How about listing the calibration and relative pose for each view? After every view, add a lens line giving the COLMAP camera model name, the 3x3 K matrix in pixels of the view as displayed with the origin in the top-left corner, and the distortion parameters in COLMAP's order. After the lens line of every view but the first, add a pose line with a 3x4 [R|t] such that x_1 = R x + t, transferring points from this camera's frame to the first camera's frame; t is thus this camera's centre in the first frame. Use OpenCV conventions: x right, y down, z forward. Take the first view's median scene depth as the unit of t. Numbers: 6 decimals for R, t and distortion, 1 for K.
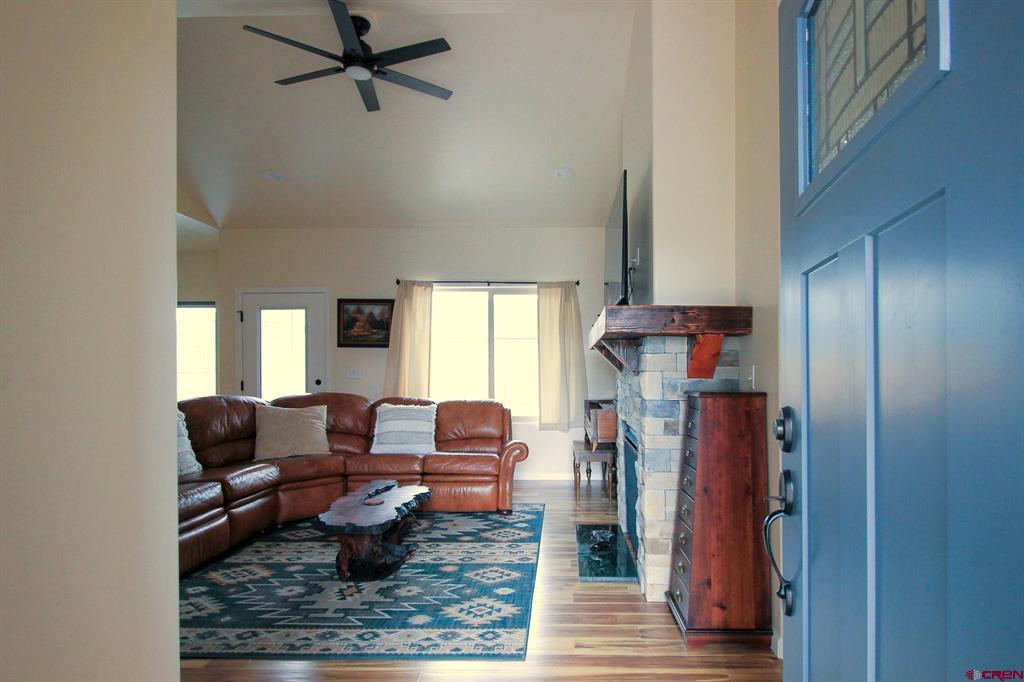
lens RADIAL K [[547.3, 0, 514.6], [0, 547.3, 398.7], [0, 0, 1]] dist [-0.004398, -0.000804]
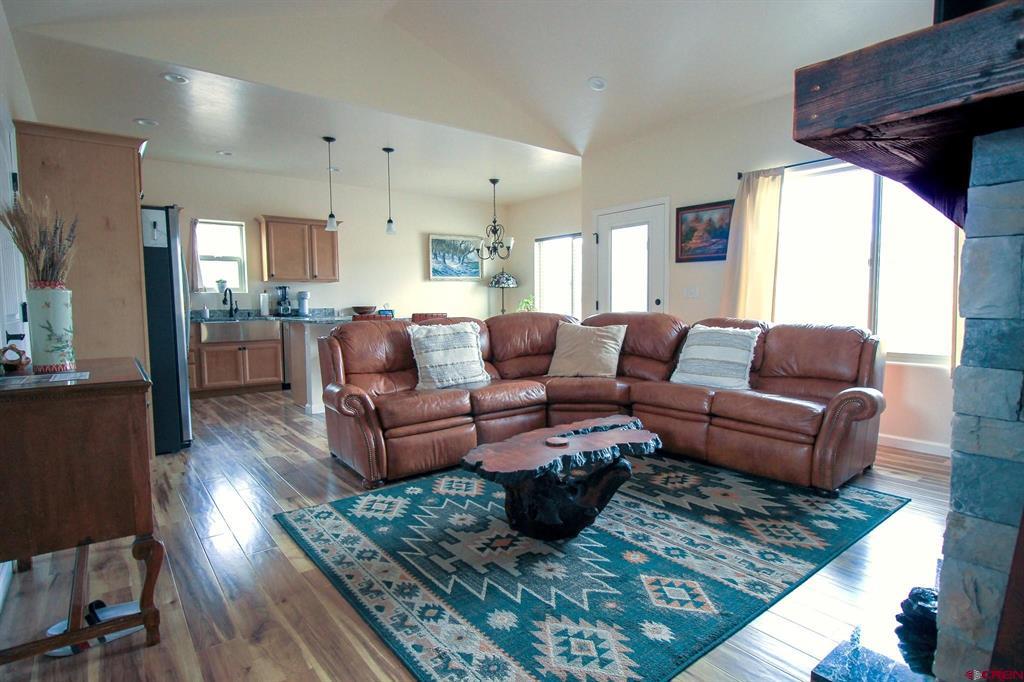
lens RADIAL K [[508.5, 0, 512.0], [0, 508.5, 341.0], [0, 0, 1]] dist [-0.002065, -0.000107]
pose [[0.672744, 0.051680, -0.738068, 0.177318], [-0.028801, 0.998631, 0.043673, 0.009119], [0.739314, -0.008124, 0.673311, 0.336472]]
